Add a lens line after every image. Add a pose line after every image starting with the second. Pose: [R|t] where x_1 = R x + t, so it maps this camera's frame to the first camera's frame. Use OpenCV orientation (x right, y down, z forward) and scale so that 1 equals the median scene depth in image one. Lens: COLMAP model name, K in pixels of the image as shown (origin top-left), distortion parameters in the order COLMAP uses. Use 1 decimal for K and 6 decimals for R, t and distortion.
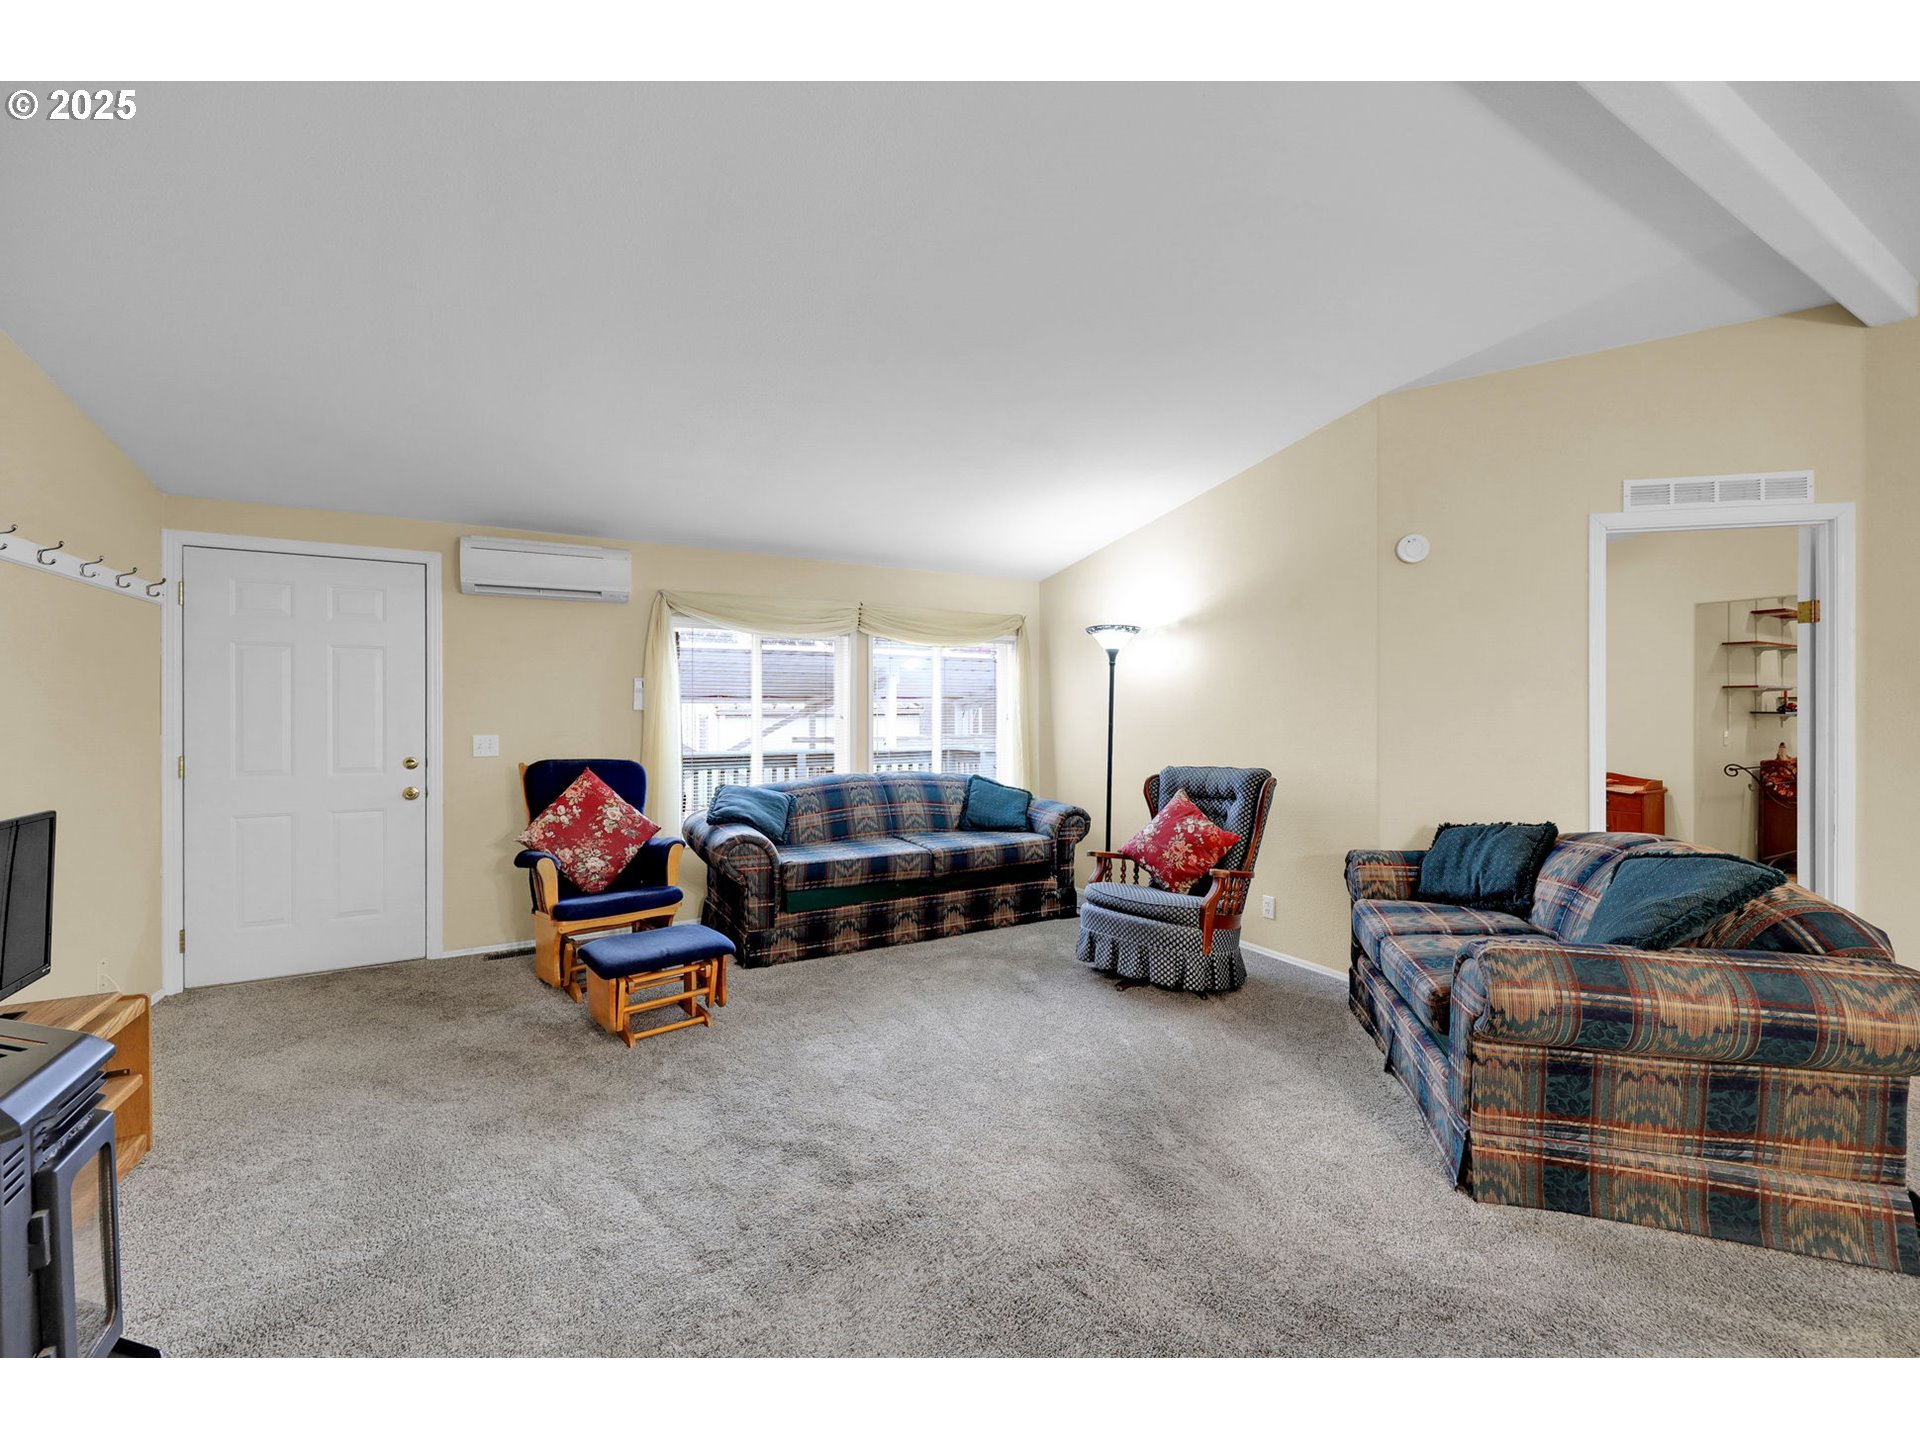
lens RADIAL K [[778.8, 0, 984.3], [0, 778.8, 711.7], [0, 0, 1]] dist [0.001930, 0.000112]
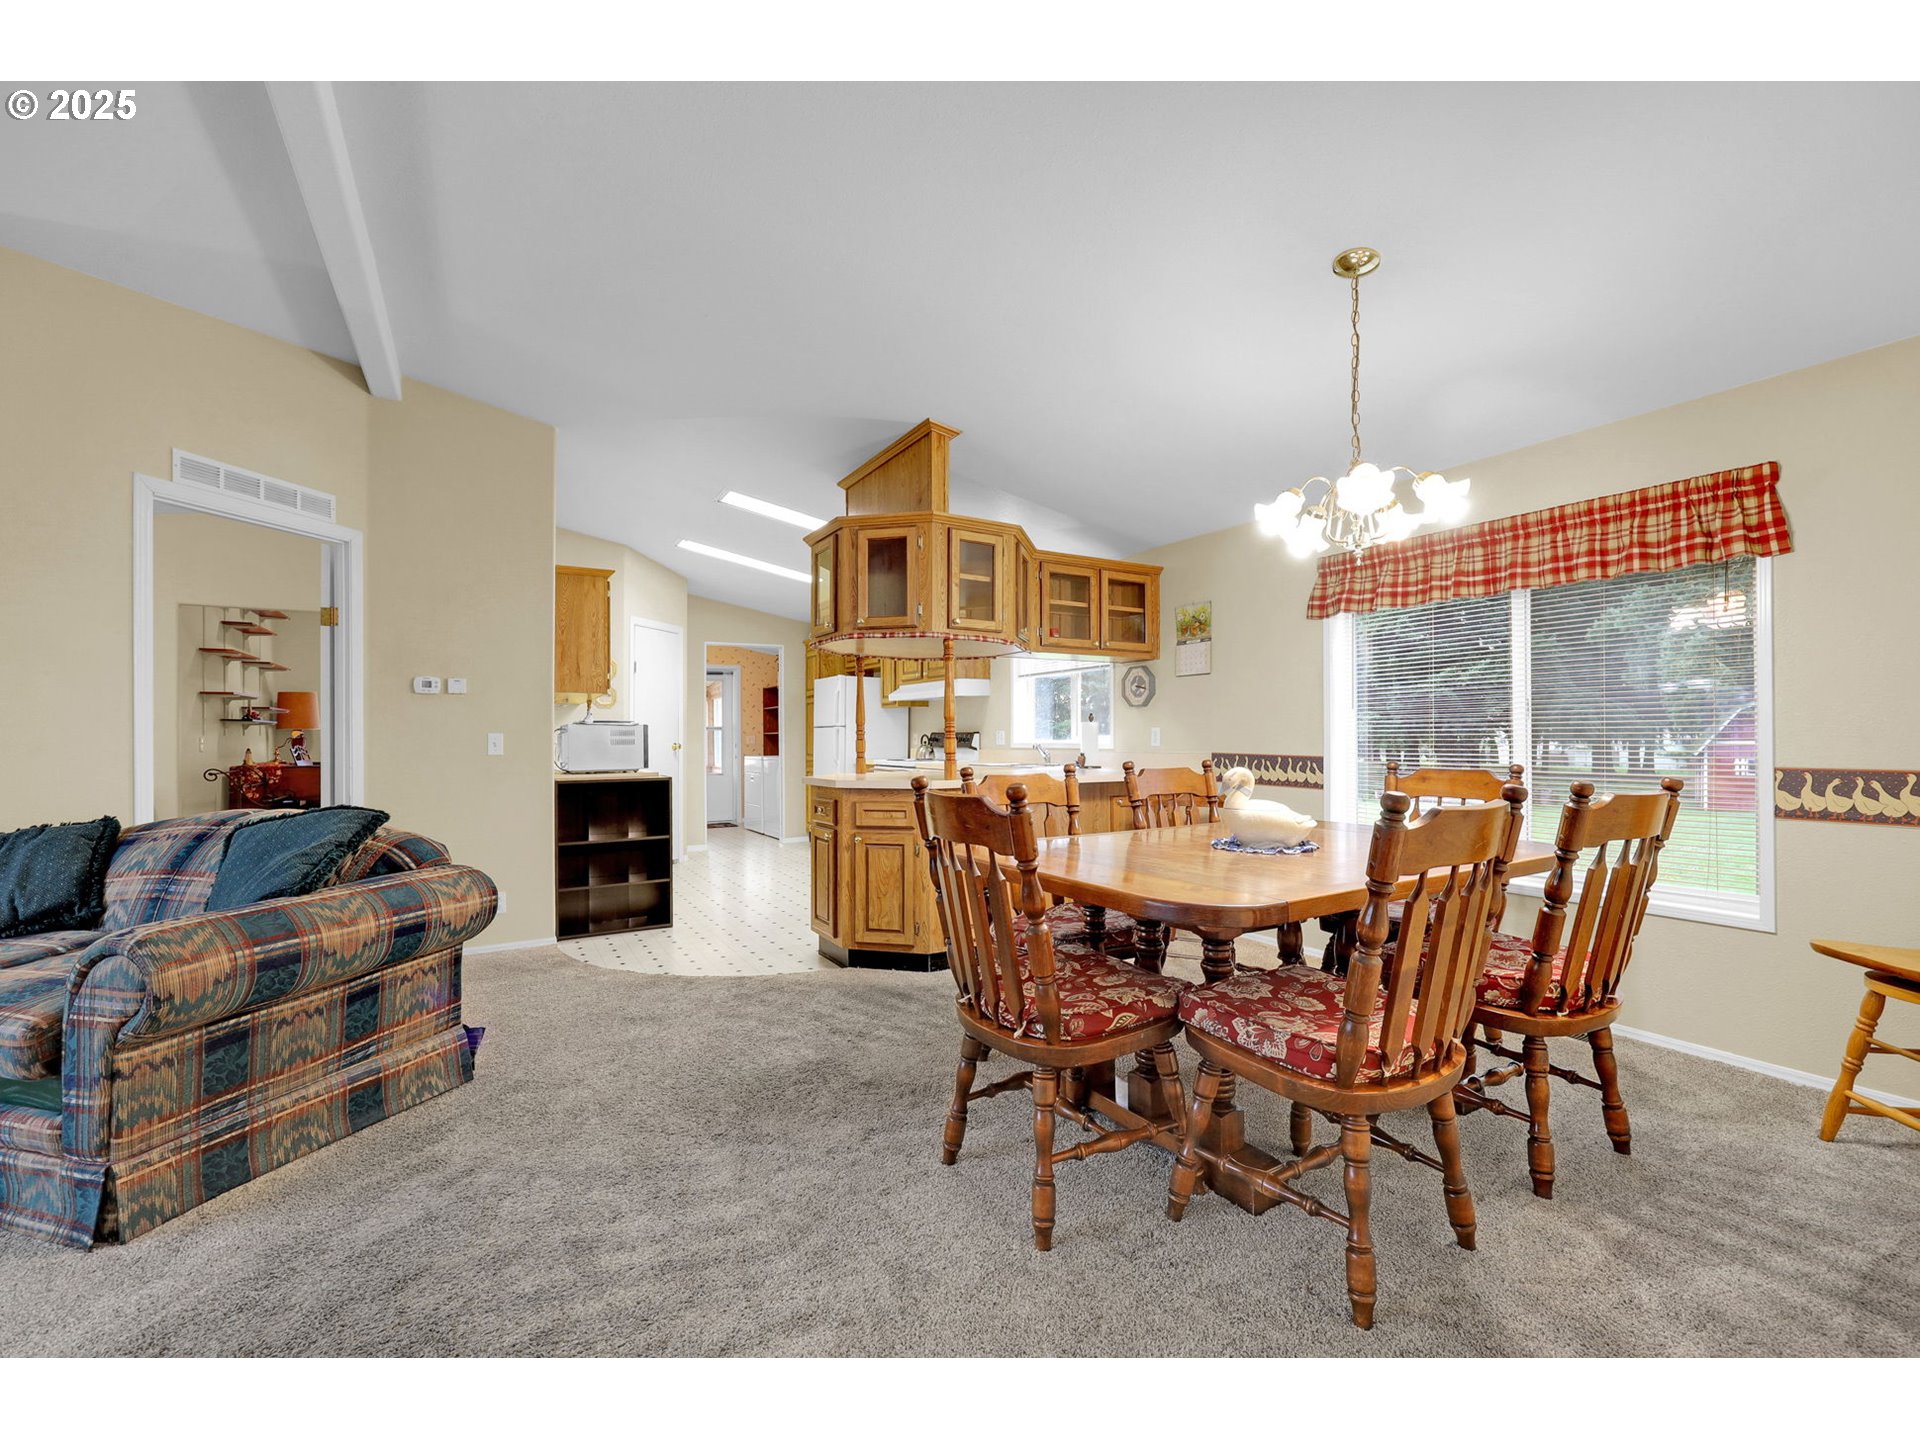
lens RADIAL K [[807.3, 0, 968.1], [0, 807.3, 731.2], [0, 0, 1]] dist [-0.000172, -0.000166]
pose [[-0.014339, 0.003262, 0.999892, -0.251052], [0.015037, 0.999882, -0.003047, 0.094271], [-0.999784, 0.014991, -0.014387, 0.098223]]
